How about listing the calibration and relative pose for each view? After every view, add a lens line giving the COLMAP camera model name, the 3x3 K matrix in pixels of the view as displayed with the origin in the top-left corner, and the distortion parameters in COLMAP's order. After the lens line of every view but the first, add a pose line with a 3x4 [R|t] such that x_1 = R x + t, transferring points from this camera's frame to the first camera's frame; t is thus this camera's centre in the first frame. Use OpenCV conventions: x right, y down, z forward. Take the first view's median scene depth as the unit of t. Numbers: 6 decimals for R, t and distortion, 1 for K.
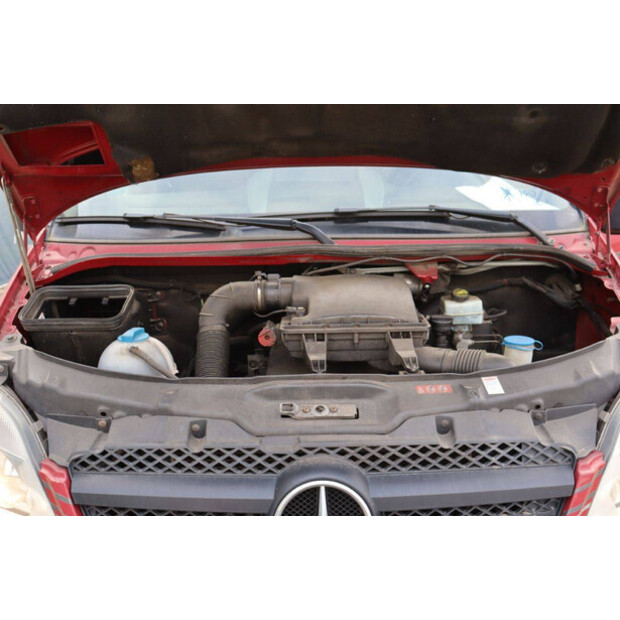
lens RADIAL K [[685.3, 0, 310.0], [0, 685.3, 310.0], [0, 0, 1]] dist [-0.098042, -0.001915]
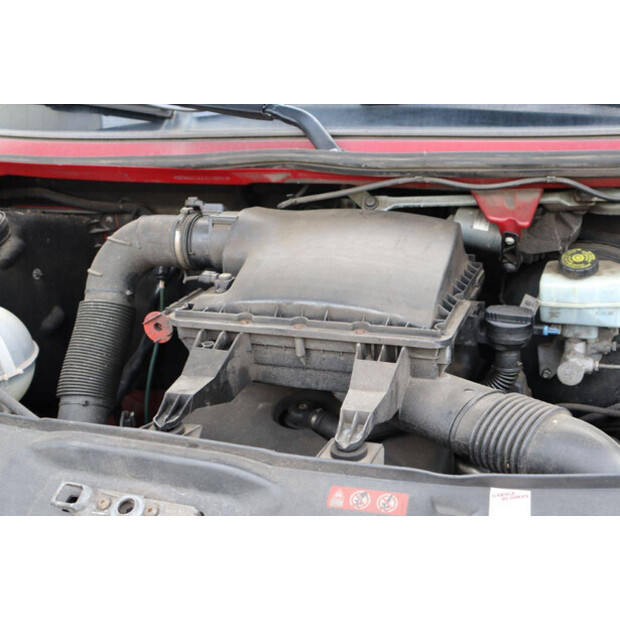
lens RADIAL K [[861.7, 0, 310.0], [0, 861.7, 310.0], [0, 0, 1]] dist [0.037046, 0.062144]
pose [[0.924155, 0.086602, -0.372071, 0.279394], [-0.036901, 0.989648, 0.138690, -0.066880], [0.380230, -0.114441, 0.917784, 0.392296]]
